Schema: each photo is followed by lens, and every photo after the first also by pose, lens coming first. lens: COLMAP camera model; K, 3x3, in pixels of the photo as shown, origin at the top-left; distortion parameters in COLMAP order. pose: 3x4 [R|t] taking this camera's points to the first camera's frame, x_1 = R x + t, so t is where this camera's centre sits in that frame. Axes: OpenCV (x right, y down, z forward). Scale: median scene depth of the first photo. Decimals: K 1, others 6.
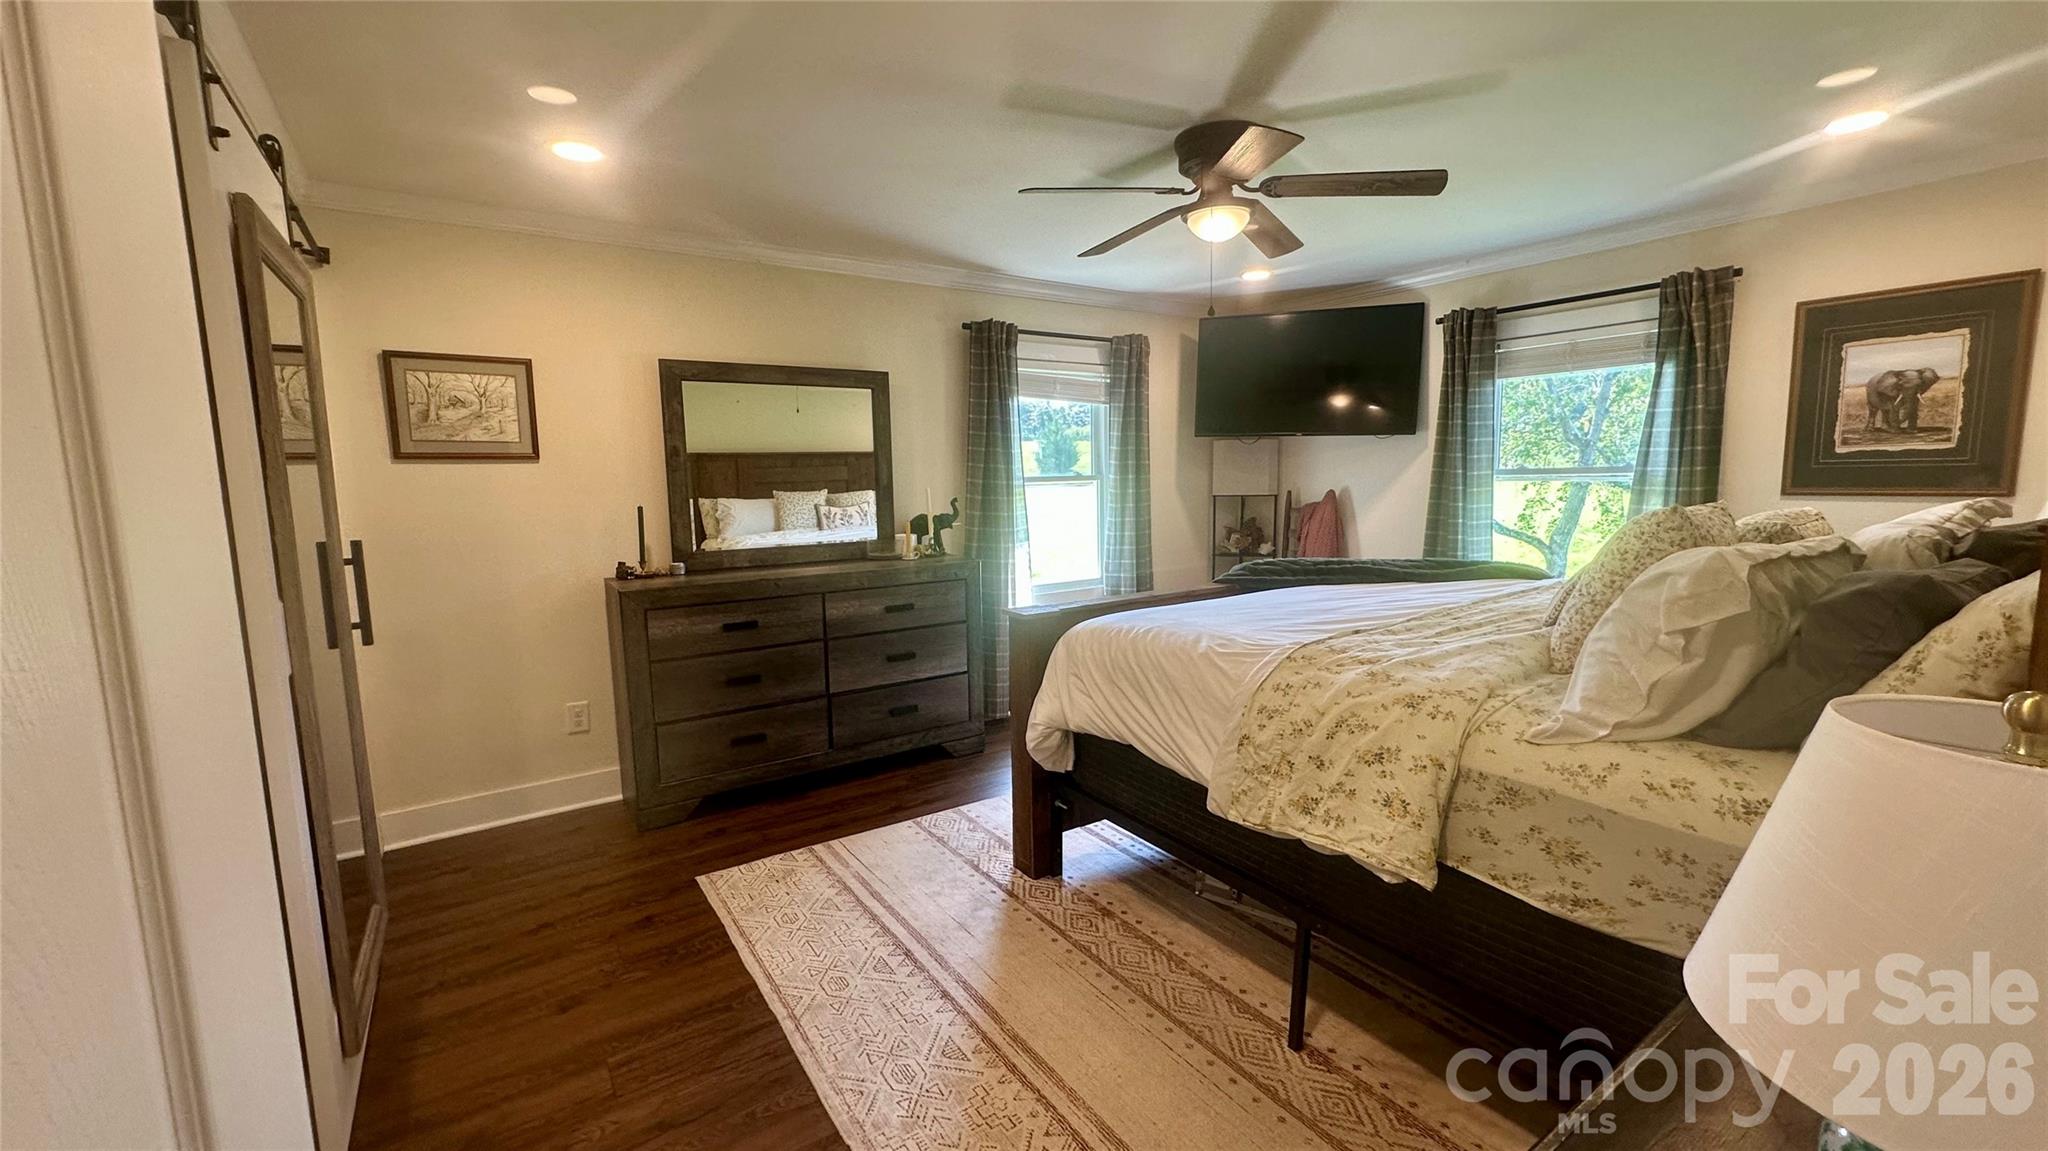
lens RADIAL K [[813.2, 0, 1020.8], [0, 813.2, 577.2], [0, 0, 1]] dist [-0.004694, 0.000521]
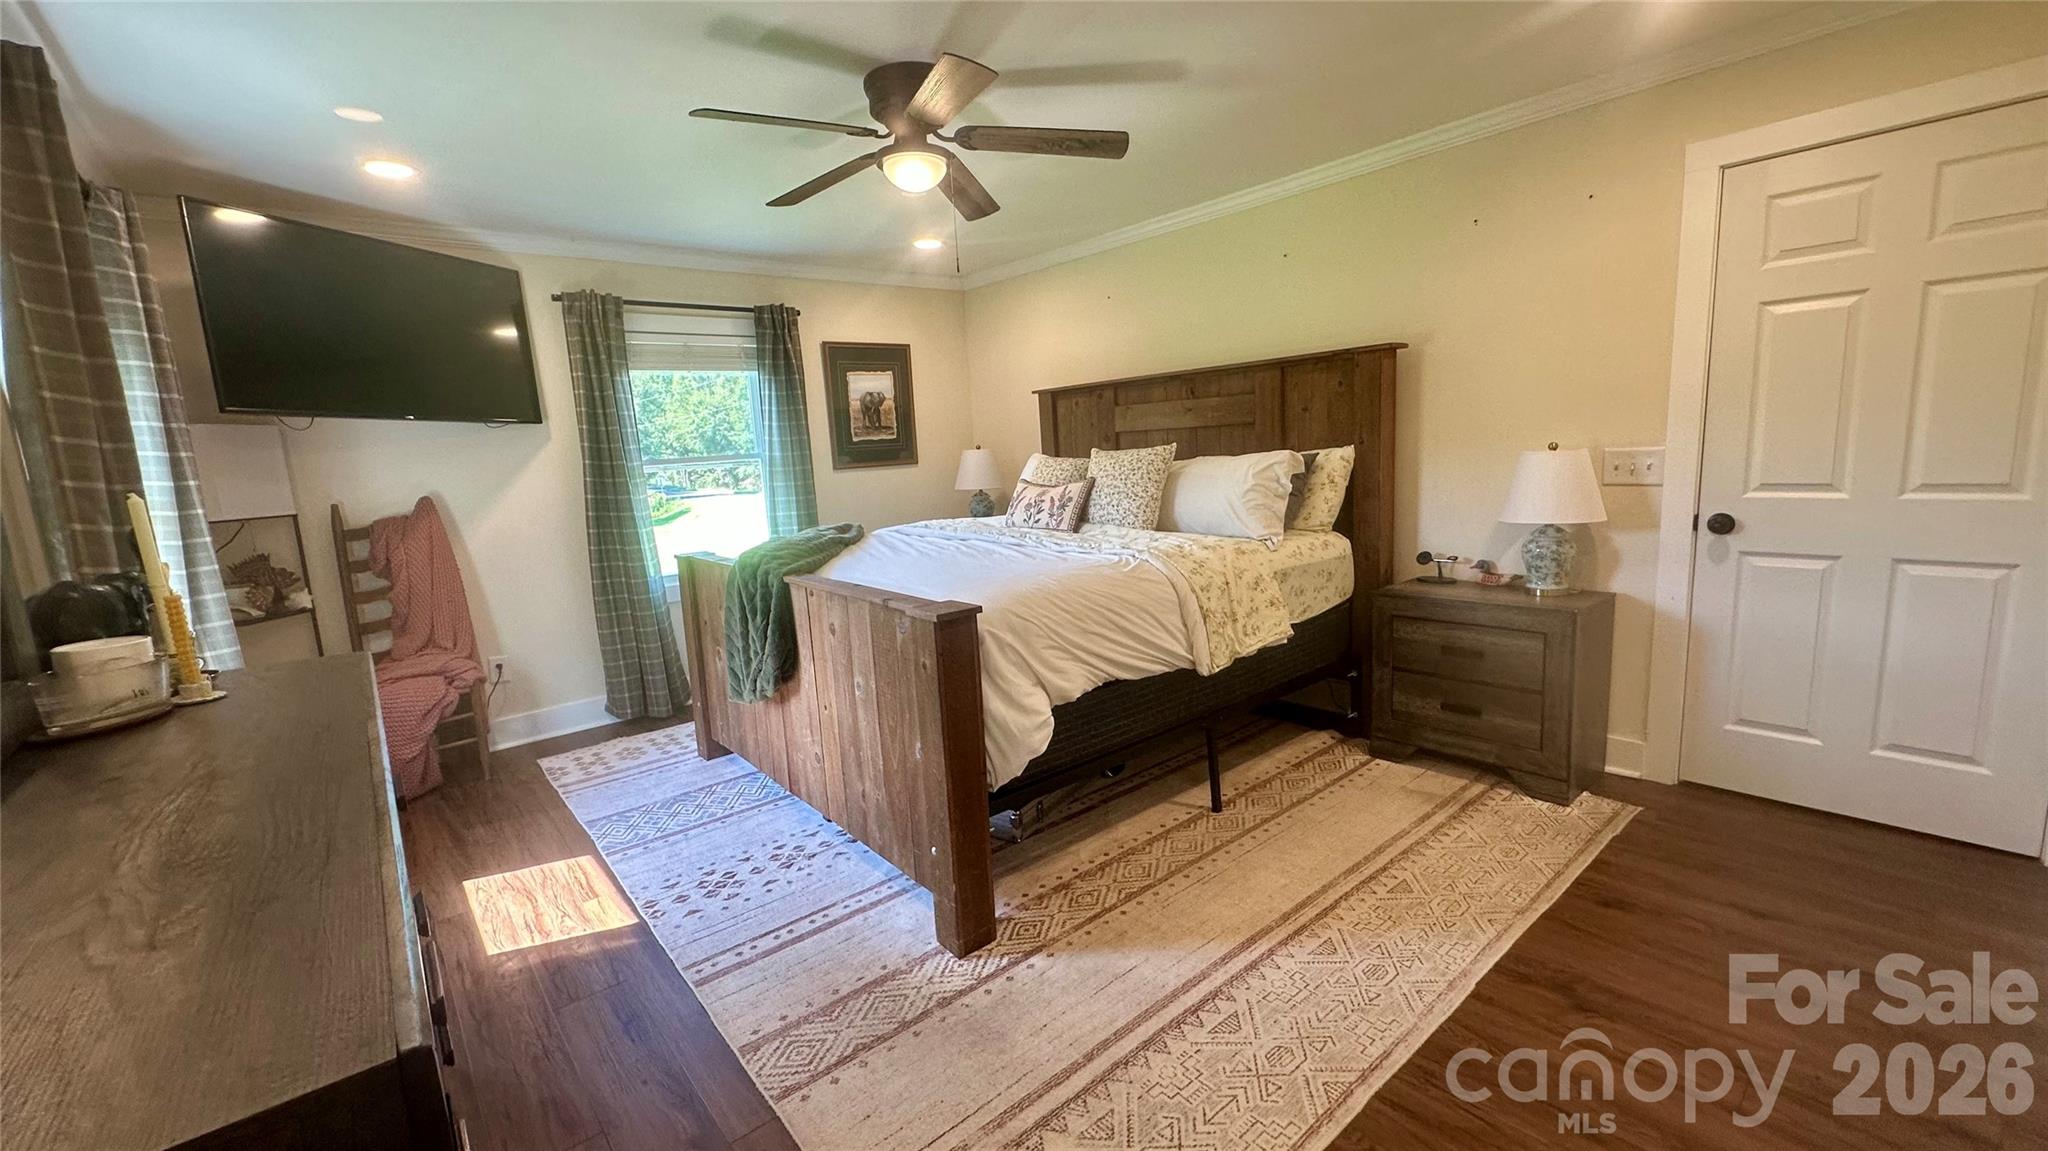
lens RADIAL K [[813.2, 0, 1020.8], [0, 813.2, 577.2], [0, 0, 1]] dist [-0.004694, 0.000521]
pose [[-0.098233, -0.135411, 0.985908, -0.557139], [0.184789, 0.970988, 0.151774, -0.067194], [-0.977856, 0.197094, -0.070360, 0.743766]]
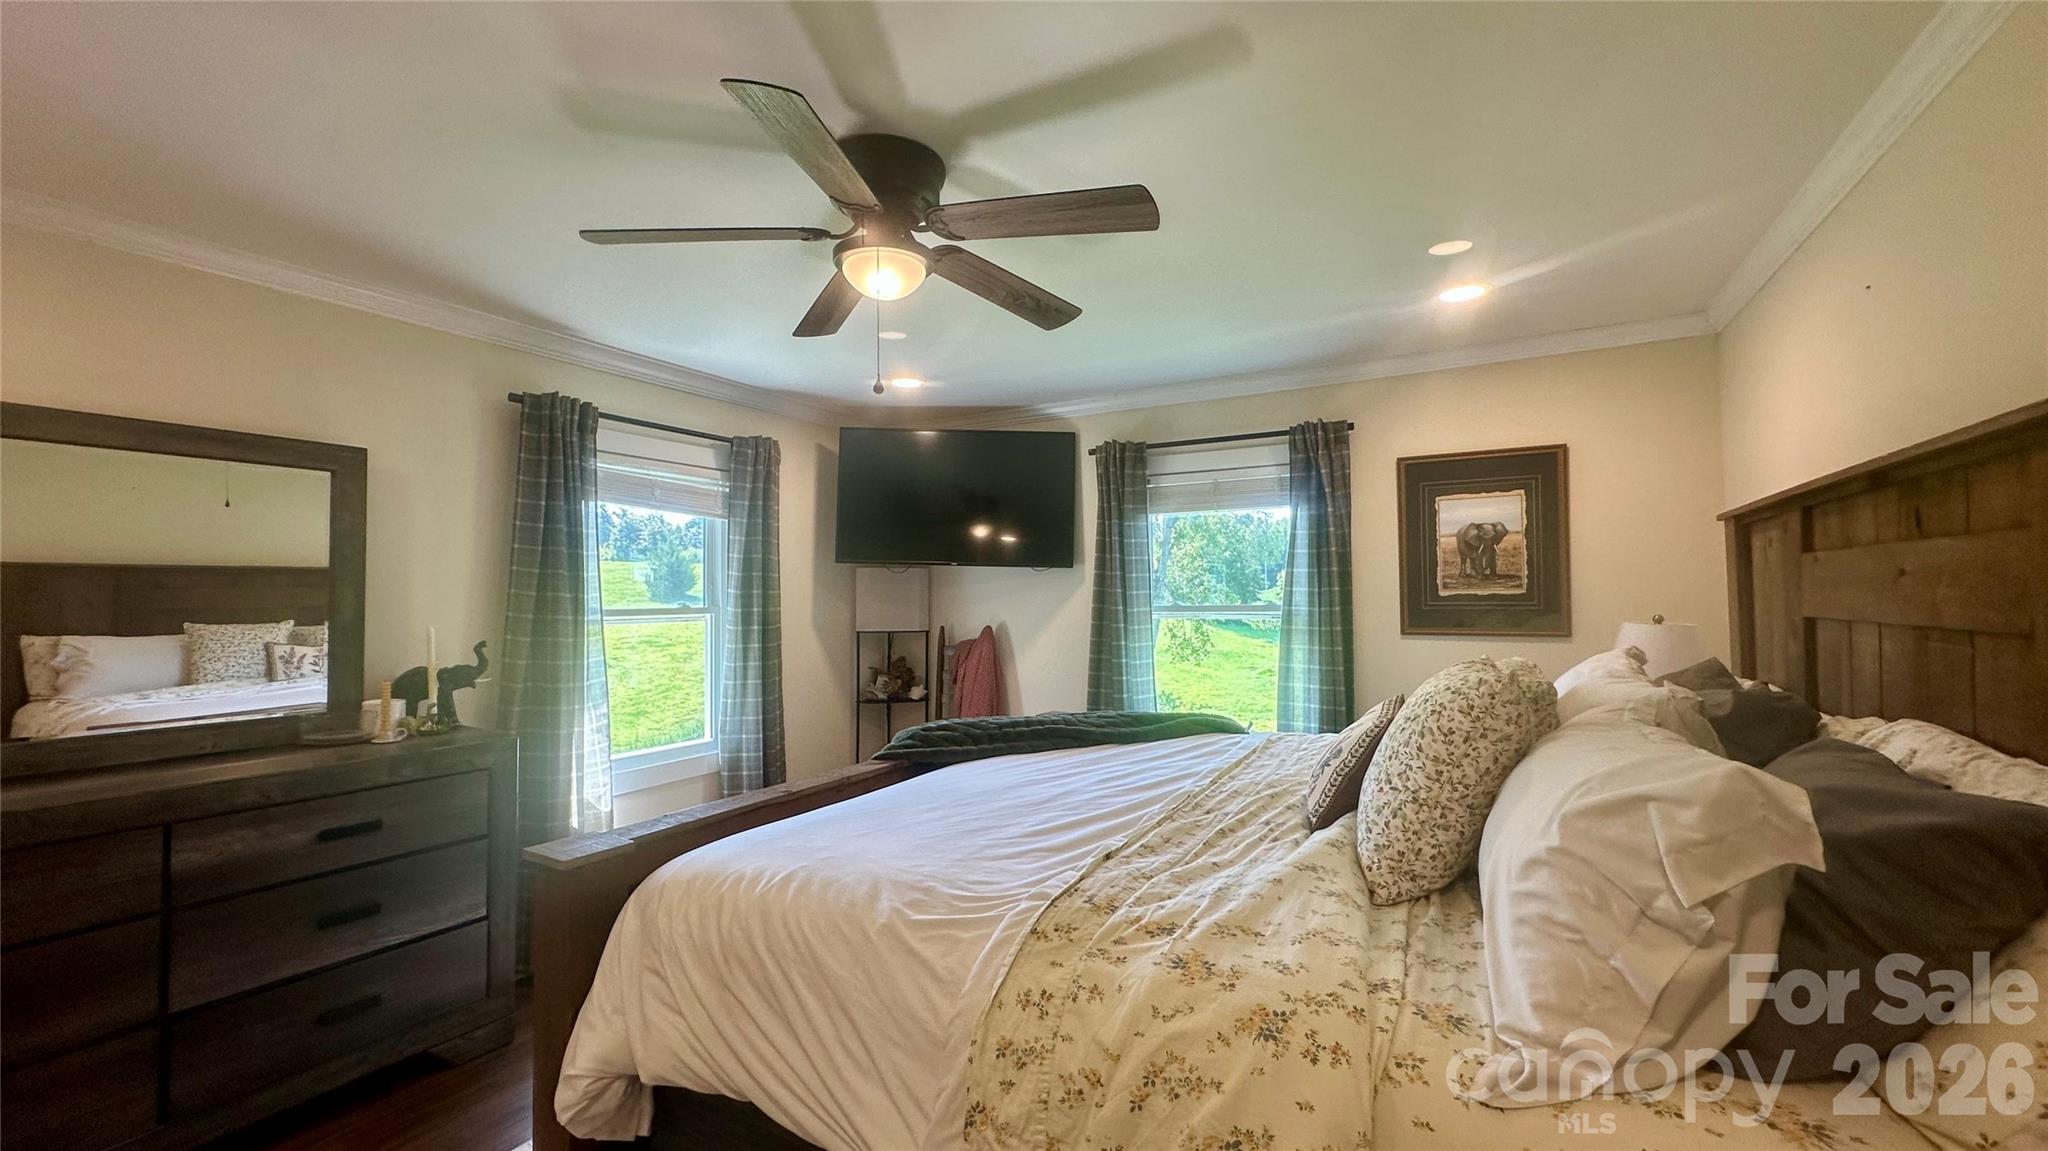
lens RADIAL K [[813.2, 0, 1020.8], [0, 813.2, 577.2], [0, 0, 1]] dist [-0.004694, 0.000521]
pose [[0.900289, 0.024497, 0.434604, 0.030994], [0.042562, 0.988677, -0.143896, -0.040816], [-0.433208, 0.148046, 0.889052, 0.244320]]
